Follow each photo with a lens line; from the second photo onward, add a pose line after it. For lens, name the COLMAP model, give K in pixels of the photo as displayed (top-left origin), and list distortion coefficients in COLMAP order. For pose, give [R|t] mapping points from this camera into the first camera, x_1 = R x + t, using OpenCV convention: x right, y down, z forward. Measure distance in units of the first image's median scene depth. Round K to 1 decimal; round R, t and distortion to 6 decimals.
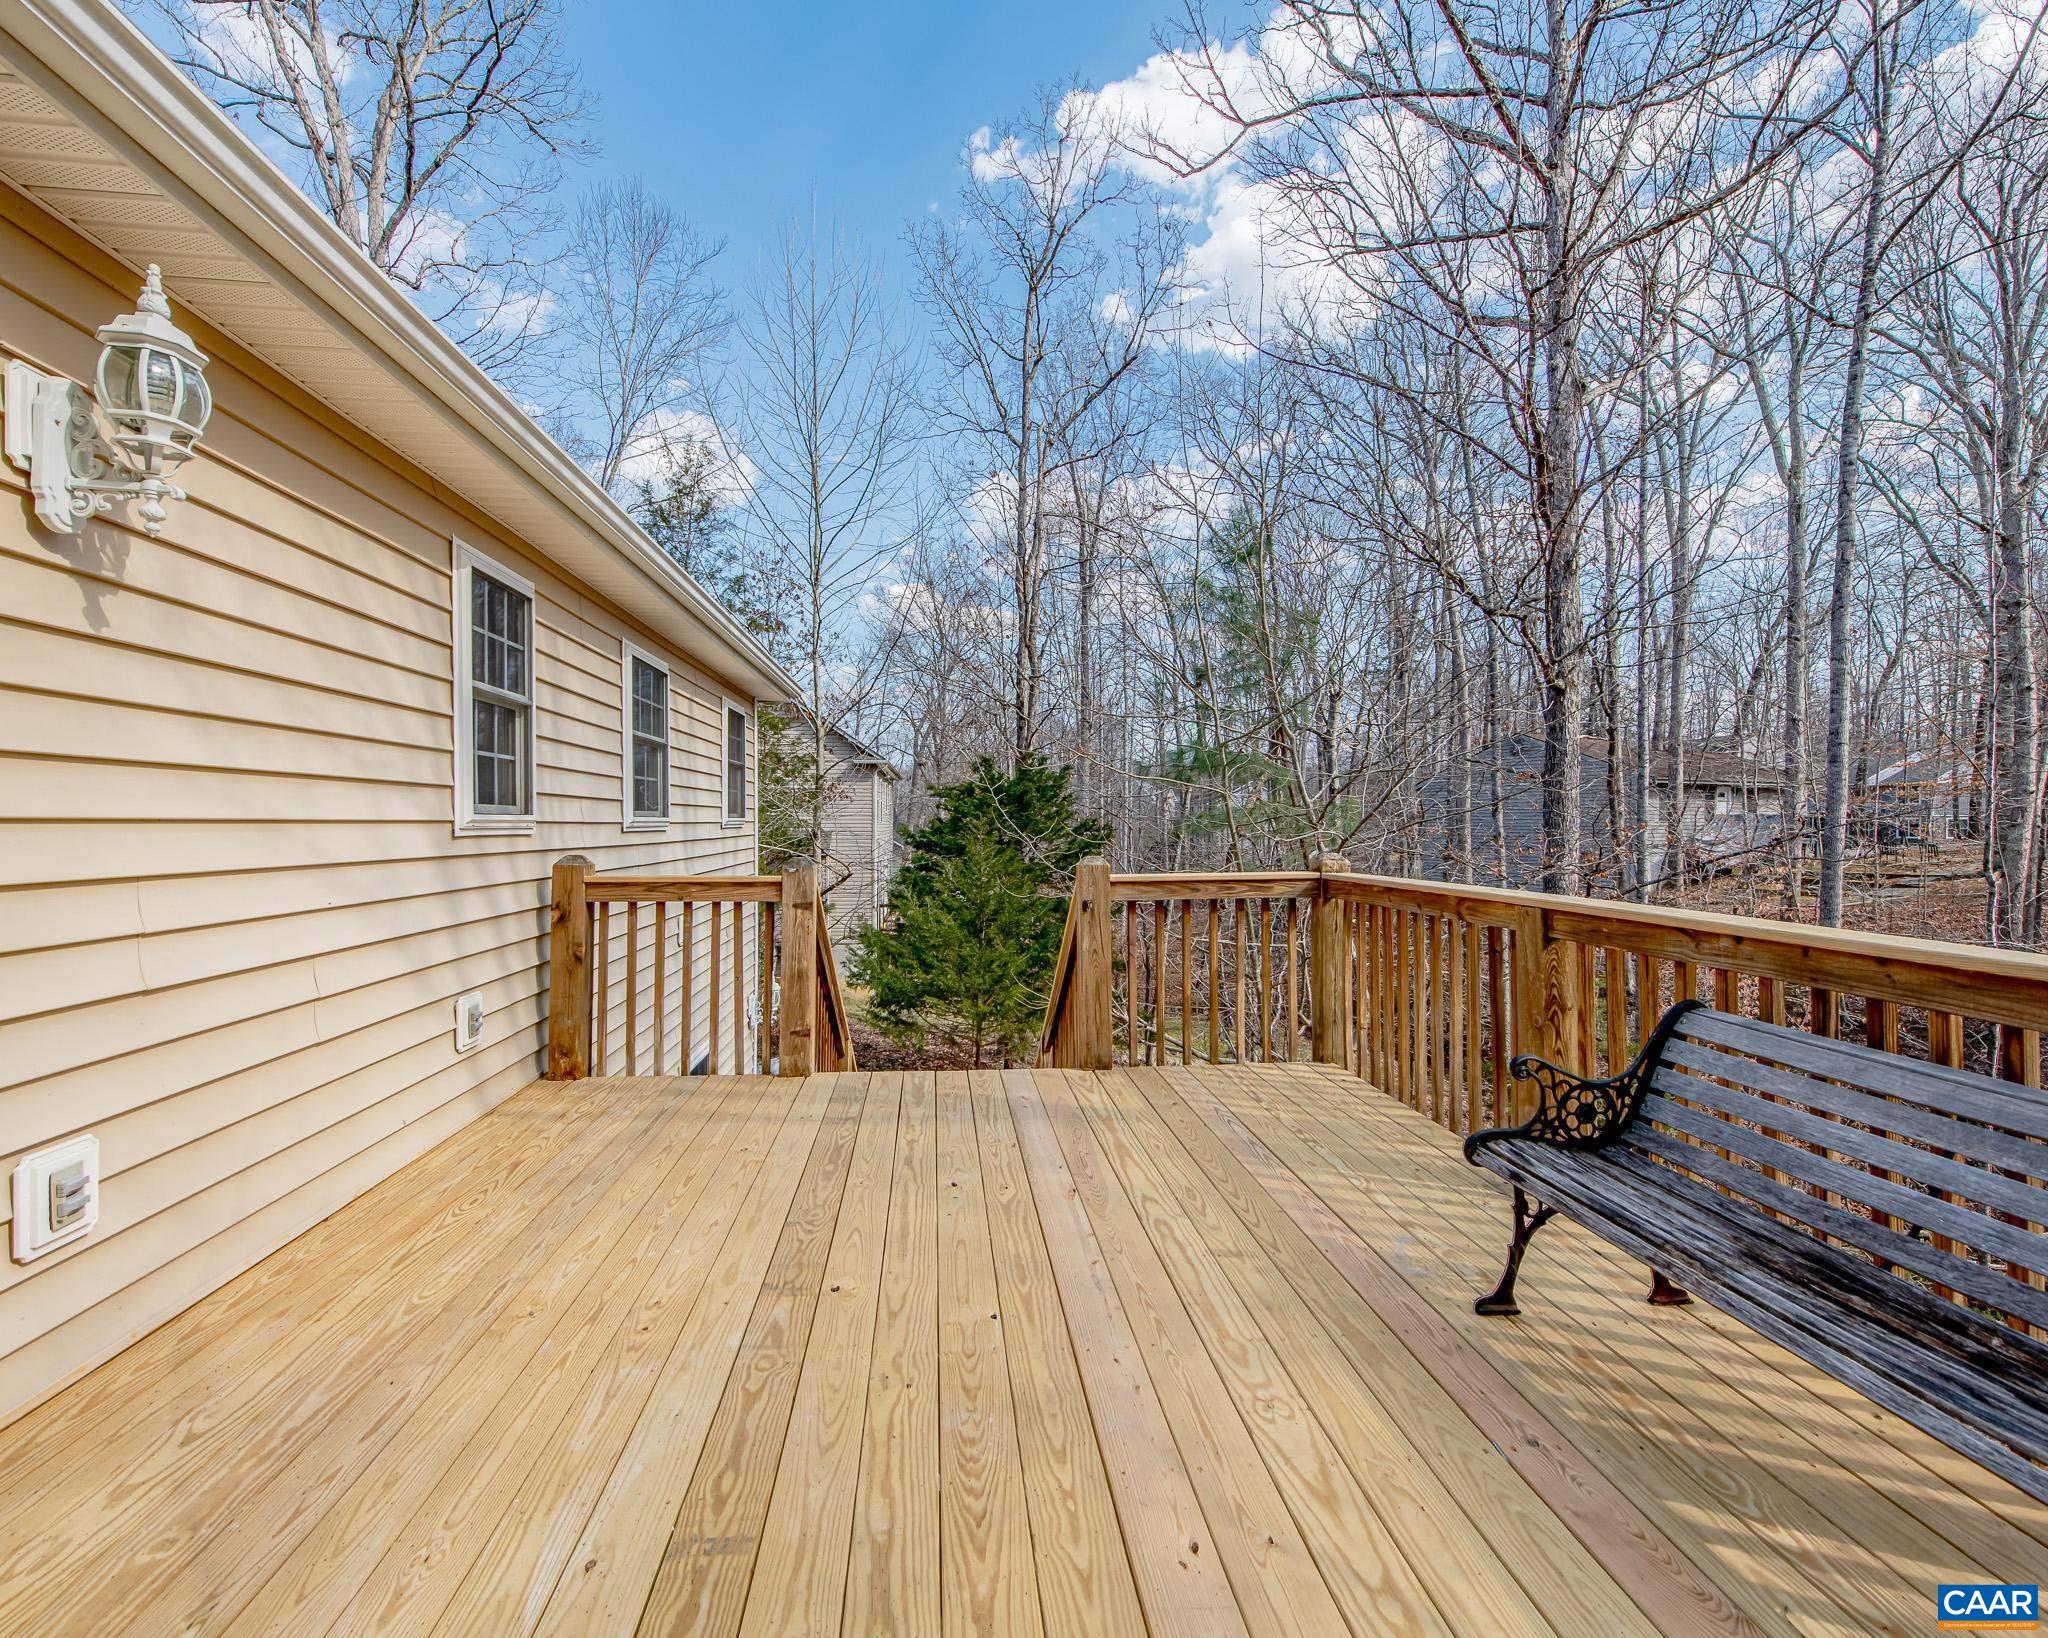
lens RADIAL K [[963.9, 0, 1006.5], [0, 963.9, 818.8], [0, 0, 1]] dist [0.014558, -0.003943]
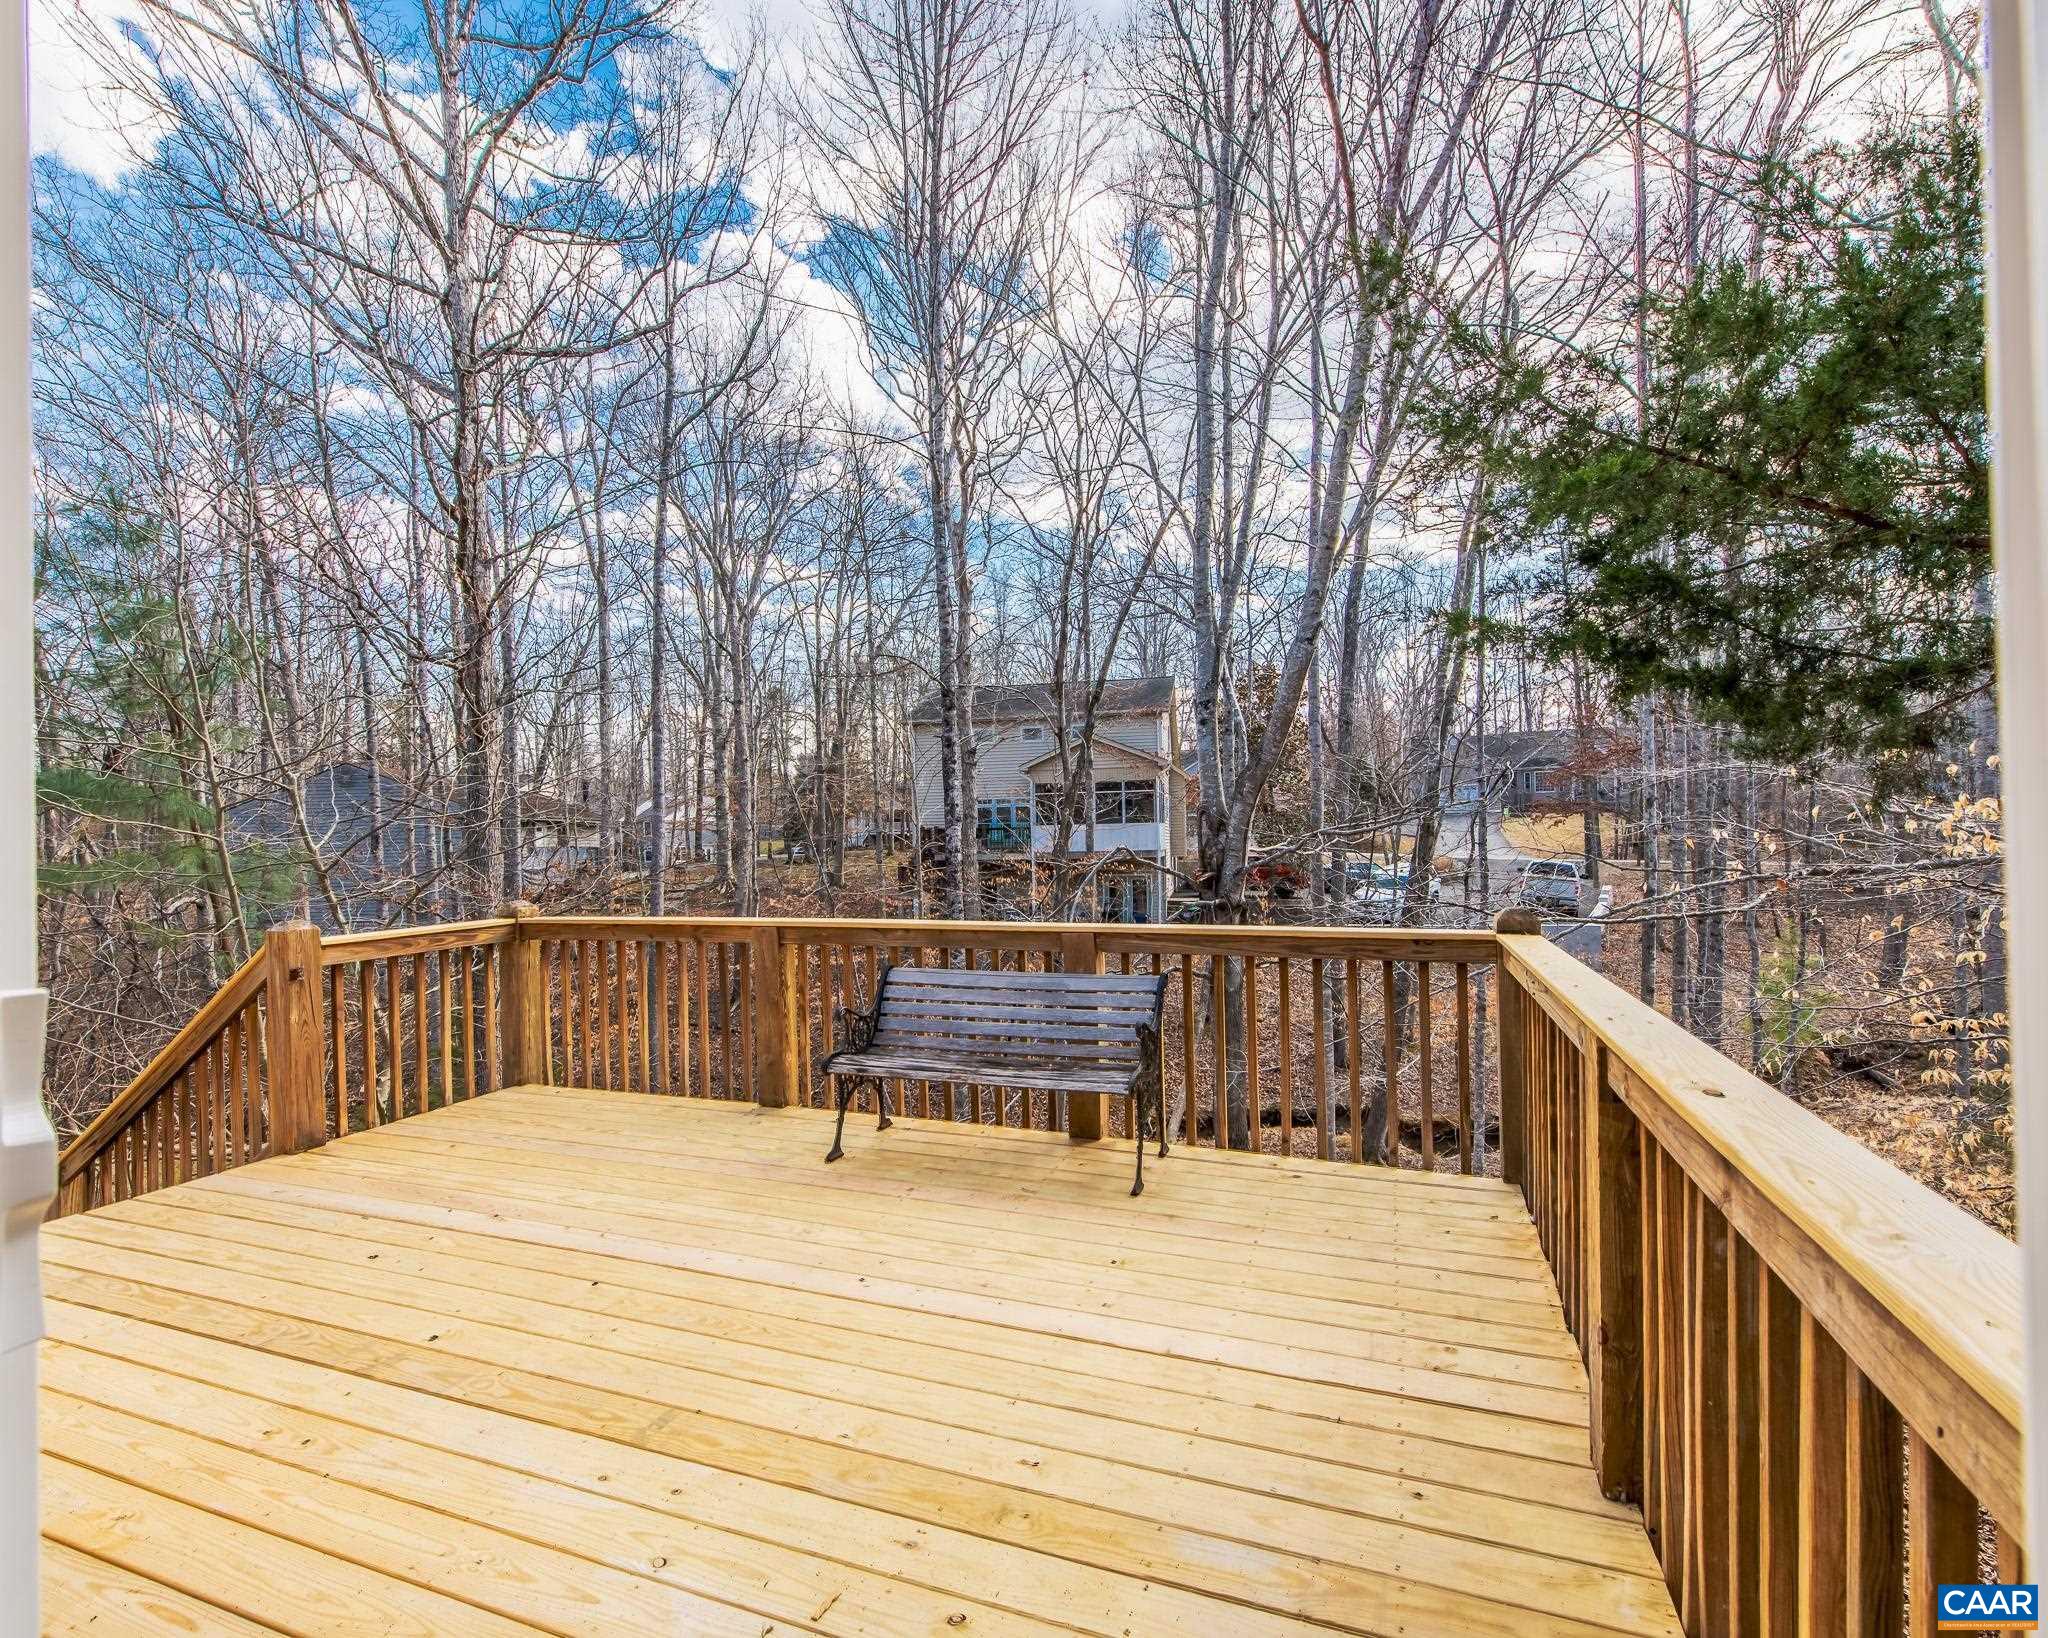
lens RADIAL K [[963.9, 0, 1021.4], [0, 963.9, 828.6], [0, 0, 1]] dist [0.014558, -0.003943]
pose [[0.417969, 0.009037, 0.908416, -0.696890], [0.014399, 0.999759, -0.016570, -0.034777], [-0.908347, 0.020006, 0.417738, -0.024159]]
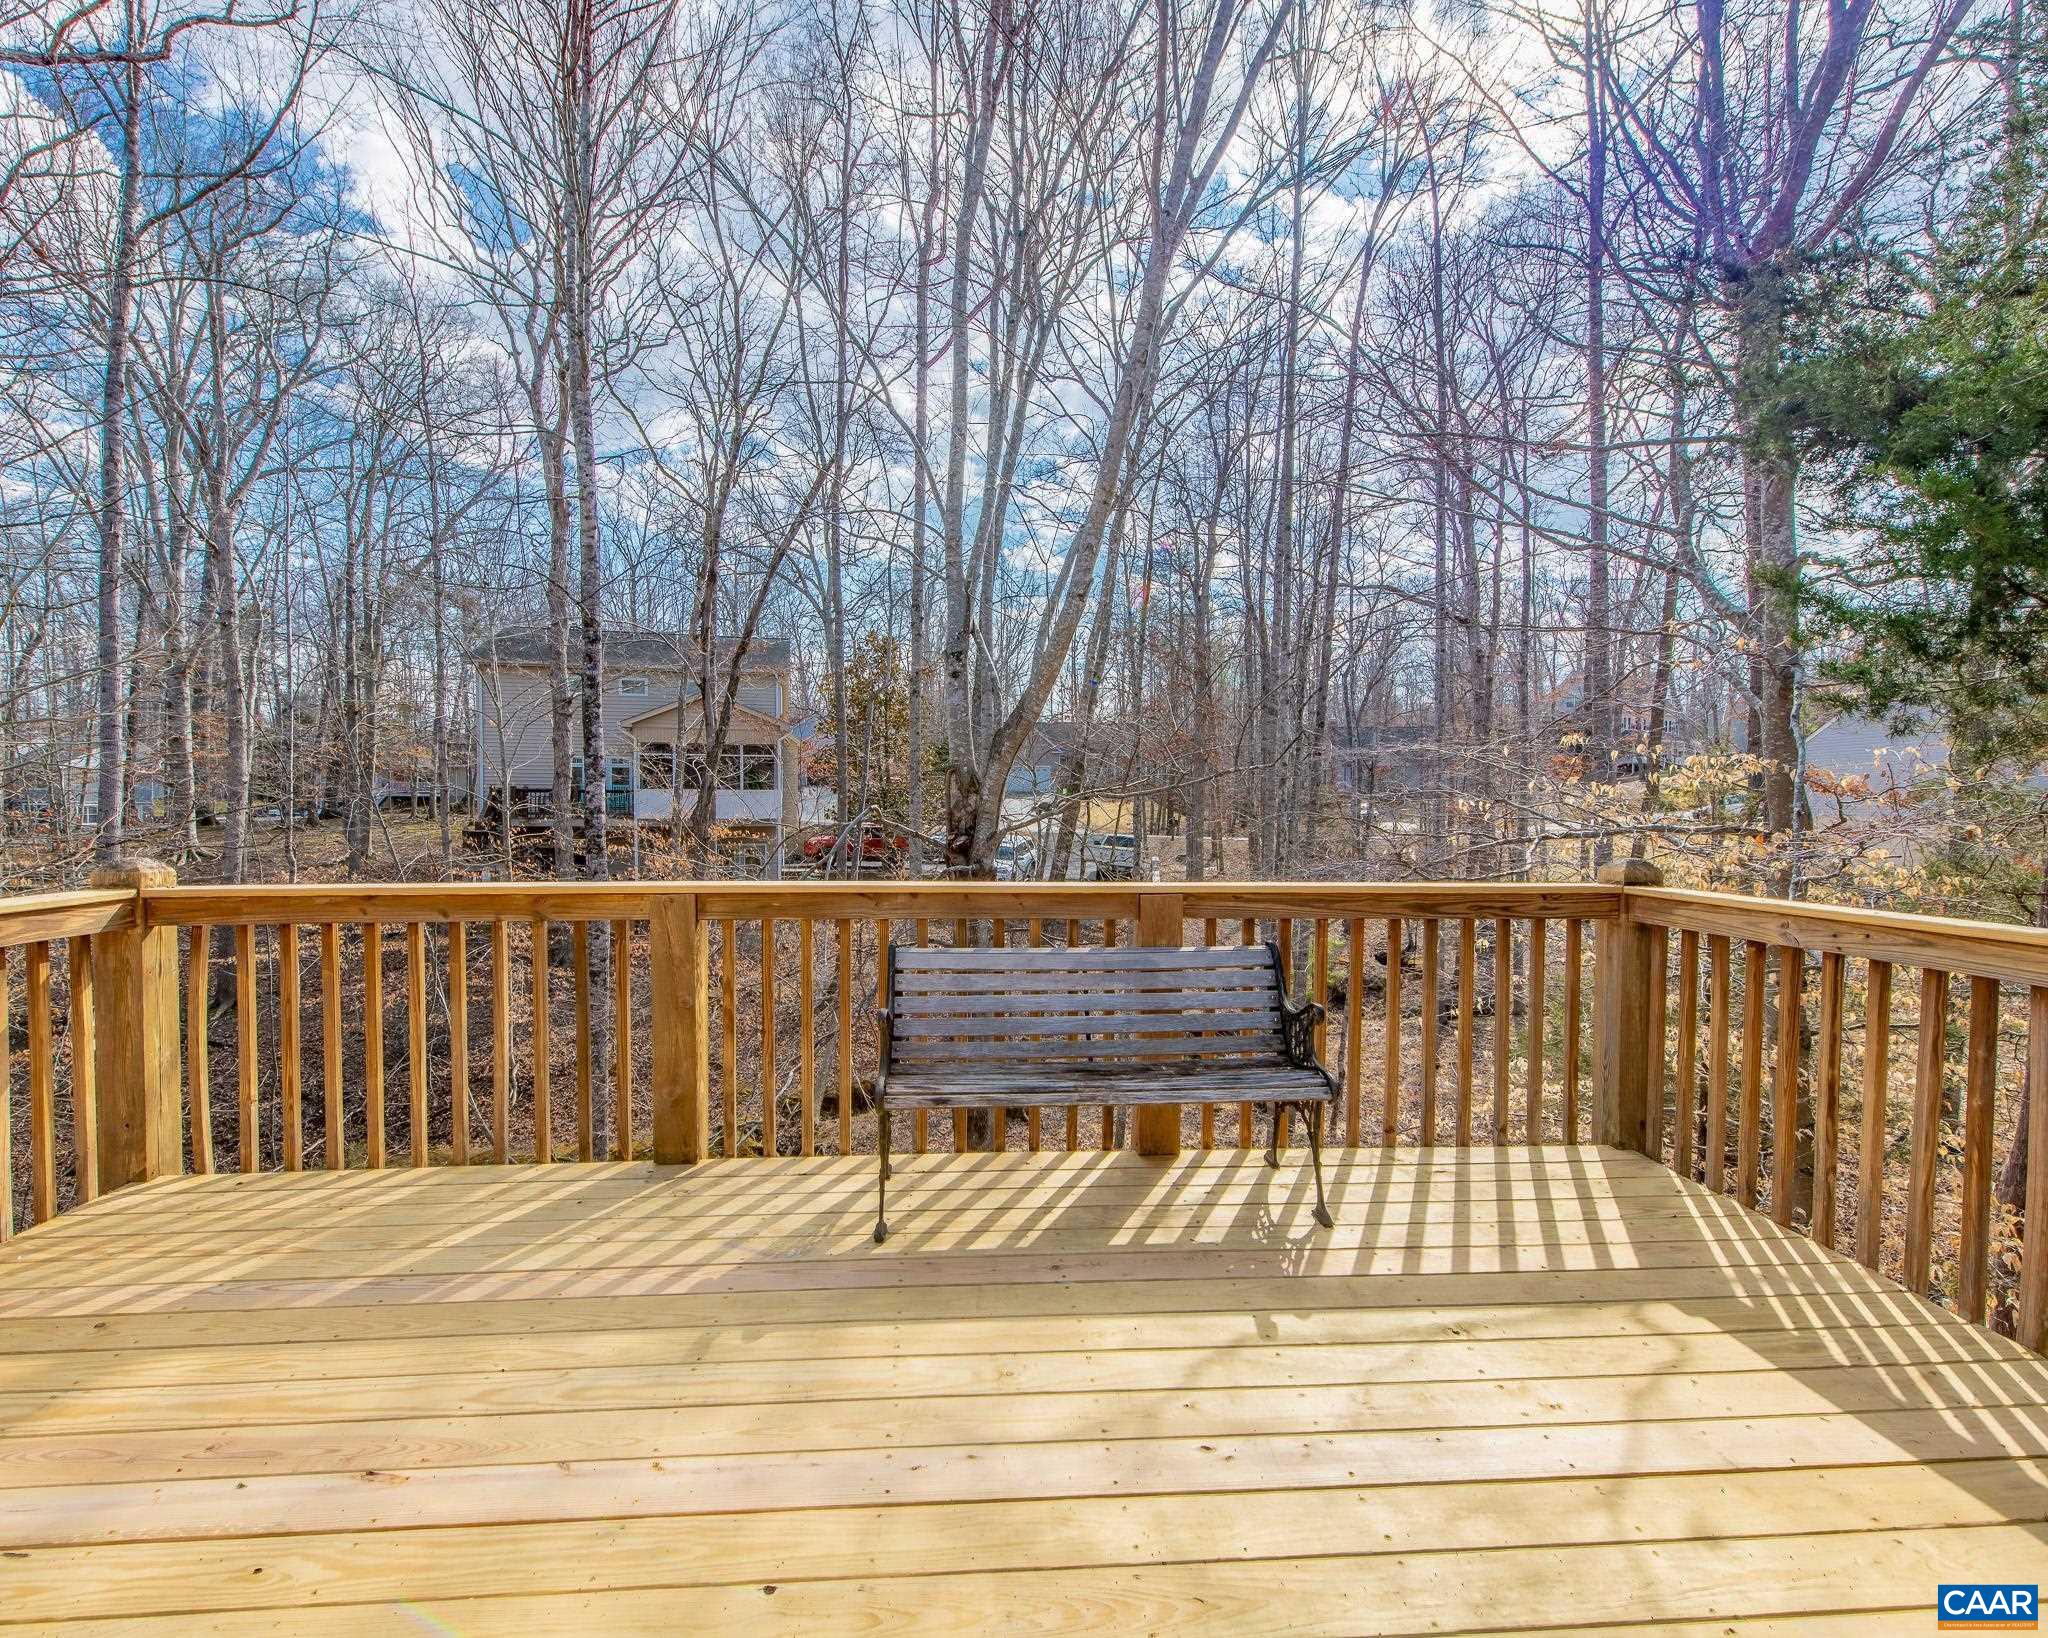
lens RADIAL K [[963.9, 0, 1035.4], [0, 963.9, 821.9], [0, 0, 1]] dist [0.014558, -0.003943]
pose [[-0.006545, -0.006650, 0.999956, -0.483543], [-0.006018, 0.999960, 0.006611, 0.005855], [-0.999960, -0.005974, -0.006585, 0.625187]]
